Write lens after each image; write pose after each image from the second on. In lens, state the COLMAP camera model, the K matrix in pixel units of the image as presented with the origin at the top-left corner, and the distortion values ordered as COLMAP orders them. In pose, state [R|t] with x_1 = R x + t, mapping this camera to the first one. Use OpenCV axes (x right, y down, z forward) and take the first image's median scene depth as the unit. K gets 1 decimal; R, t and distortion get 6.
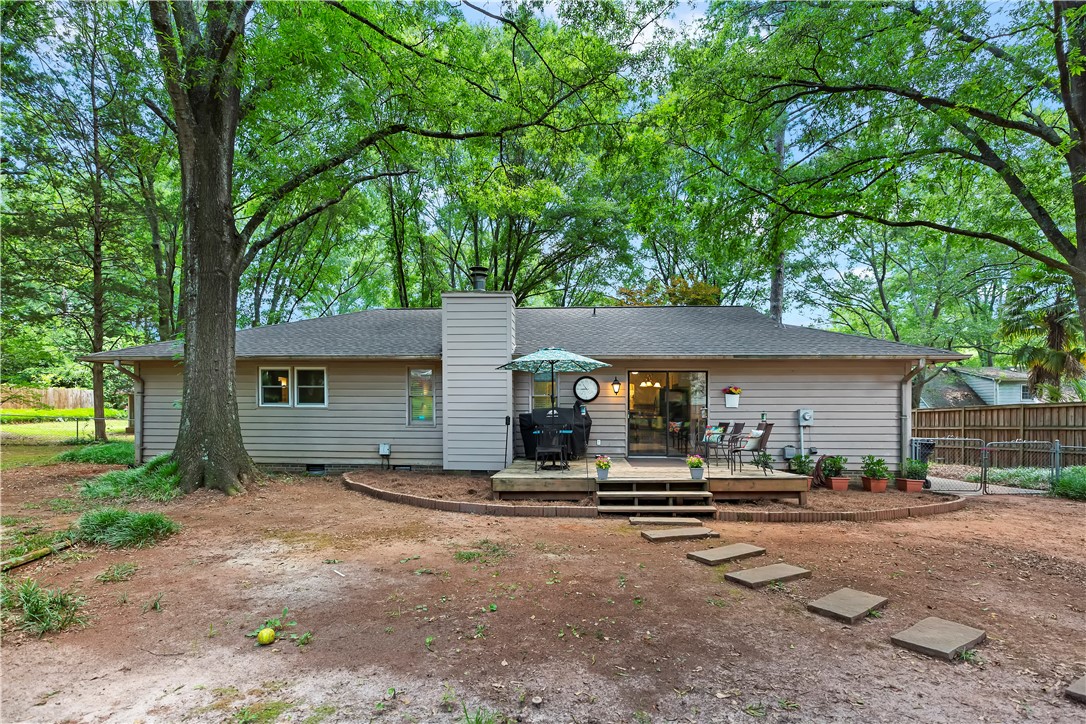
lens RADIAL K [[492.6, 0, 545.2], [0, 492.6, 399.2], [0, 0, 1]] dist [0.000703, -0.000223]
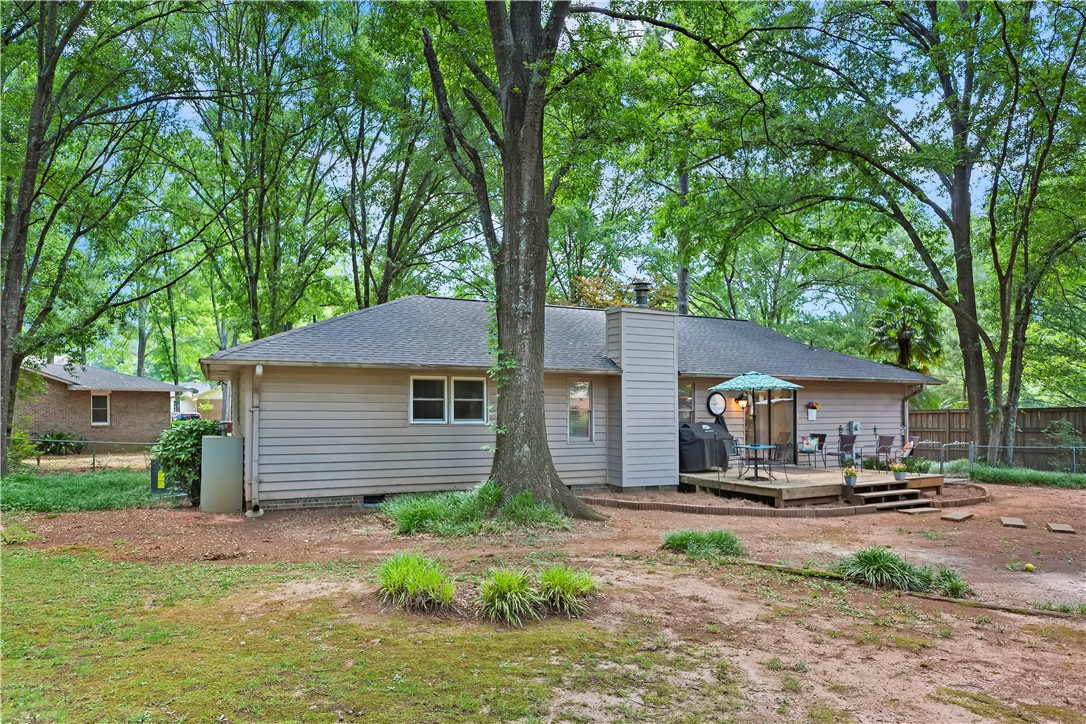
lens RADIAL K [[677.5, 0, 542.1], [0, 677.5, 364.2], [0, 0, 1]] dist [0.000005, 0.000064]
pose [[0.879191, 0.030820, 0.475472, -0.931658], [-0.016450, 0.999274, -0.034356, -0.049472], [-0.476186, 0.022384, 0.879060, -0.106520]]
